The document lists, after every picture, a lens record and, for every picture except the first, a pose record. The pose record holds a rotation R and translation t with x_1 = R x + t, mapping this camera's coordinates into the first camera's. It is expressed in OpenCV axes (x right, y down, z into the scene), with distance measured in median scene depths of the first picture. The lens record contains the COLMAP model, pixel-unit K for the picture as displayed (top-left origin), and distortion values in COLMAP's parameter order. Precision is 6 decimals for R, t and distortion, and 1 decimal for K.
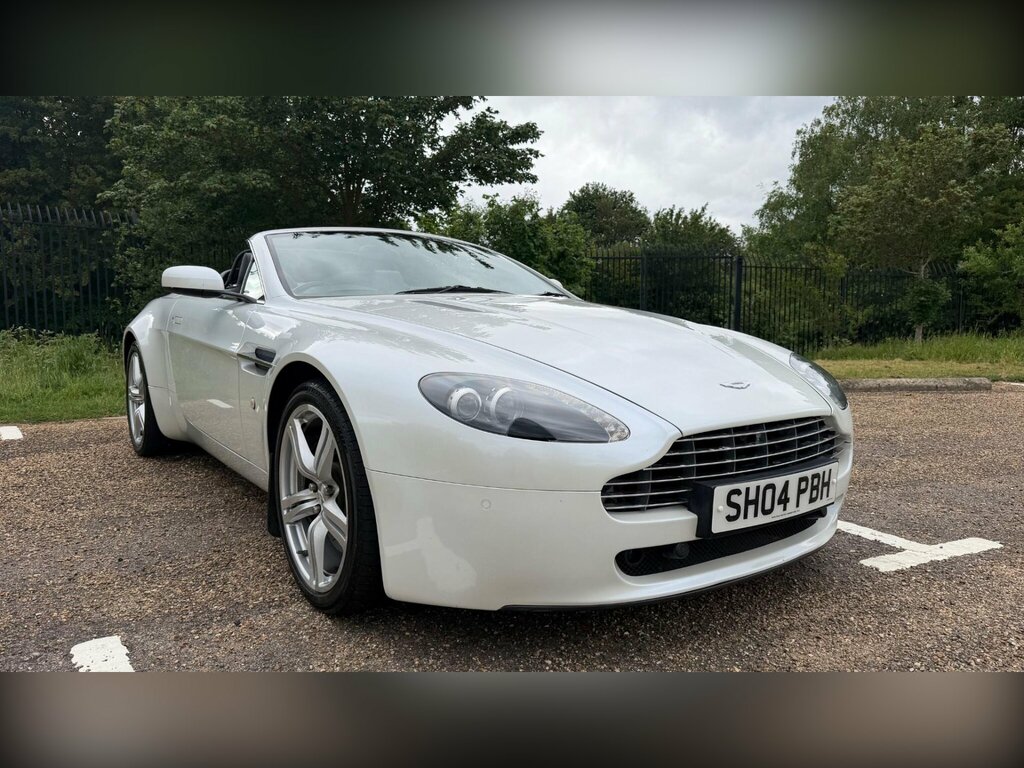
lens RADIAL K [[724.9, 0, 511.7], [0, 724.9, 388.2], [0, 0, 1]] dist [0.038125, -0.047099]
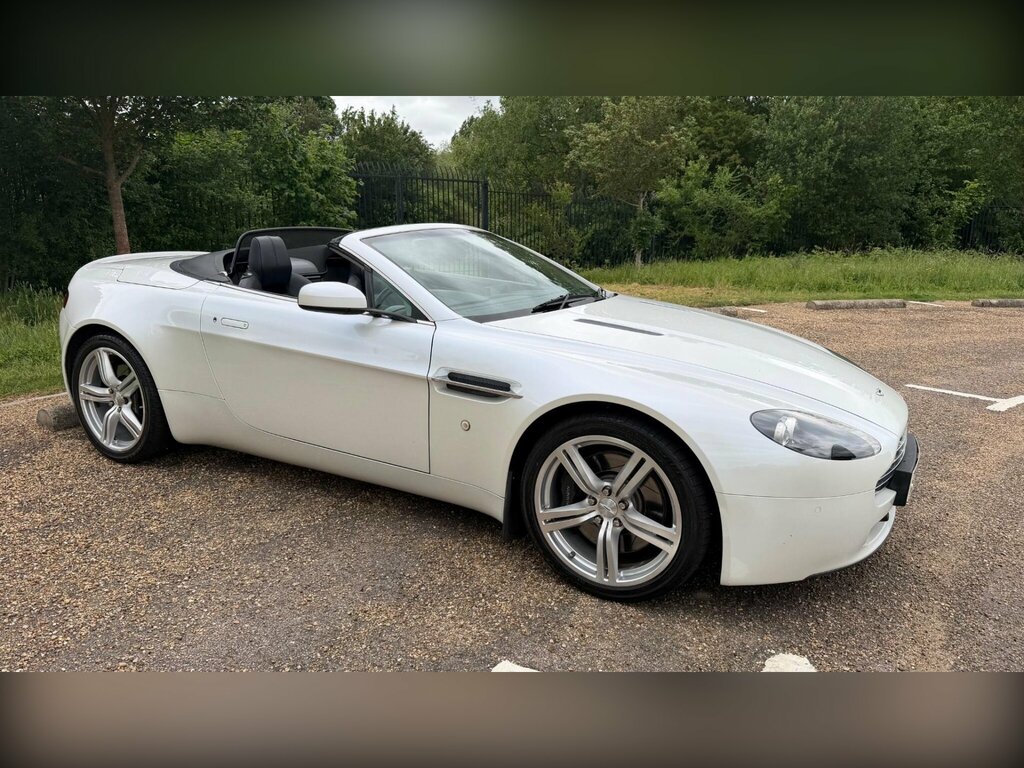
lens RADIAL K [[724.9, 0, 511.8], [0, 724.9, 388.2], [0, 0, 1]] dist [0.038125, -0.047099]
pose [[0.907574, -0.082410, 0.411725, -0.720662], [0.027780, 0.990187, 0.136958, -0.177583], [-0.418971, -0.112862, 0.900958, 0.012050]]
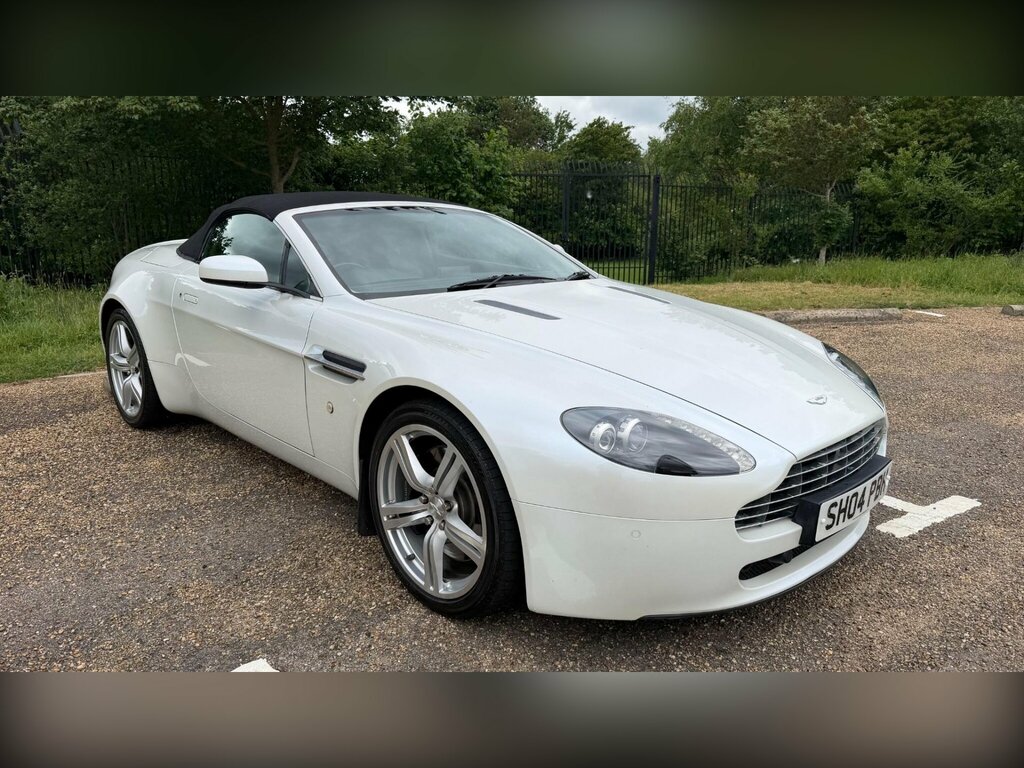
lens RADIAL K [[724.9, 0, 511.7], [0, 724.9, 382.7], [0, 0, 1]] dist [0.038125, -0.047099]
pose [[0.989996, -0.026934, 0.138503, -0.240980], [0.009867, 0.992424, 0.122459, -0.133861], [-0.140752, -0.119867, 0.982762, -0.024249]]
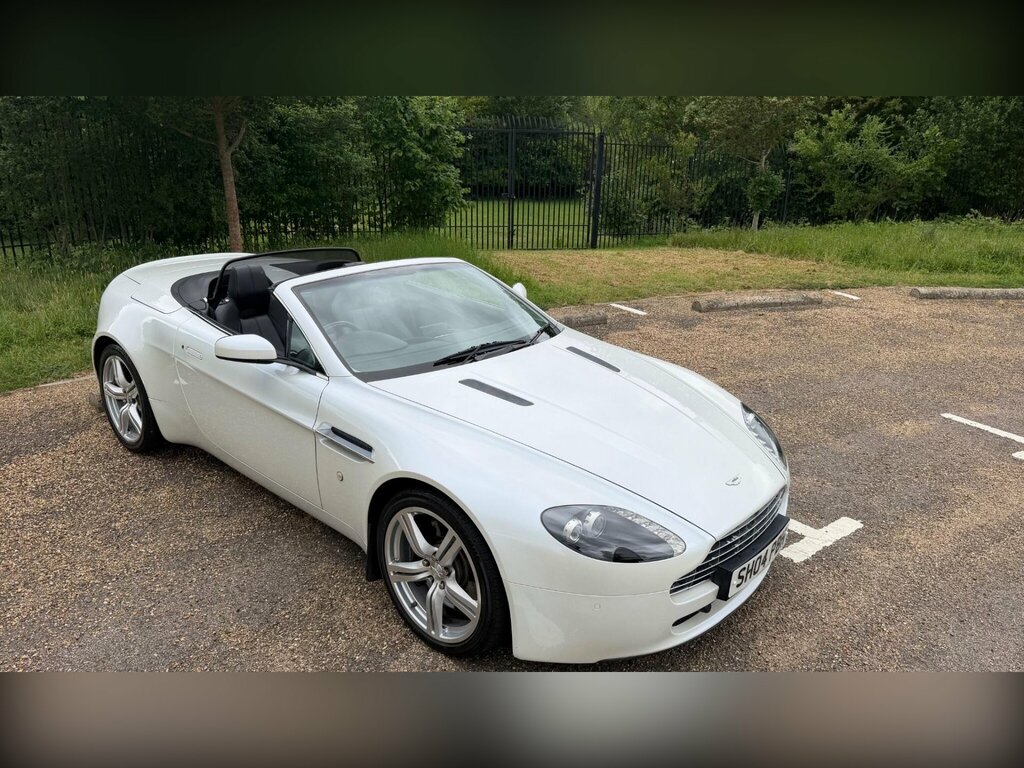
lens RADIAL K [[724.9, 0, 511.5], [0, 724.9, 386.2], [0, 0, 1]] dist [0.038125, -0.047099]
pose [[0.975188, -0.044917, 0.216774, -0.327781], [-0.004040, 0.975426, 0.220290, -0.388687], [-0.221342, -0.215700, 0.951042, -0.176169]]
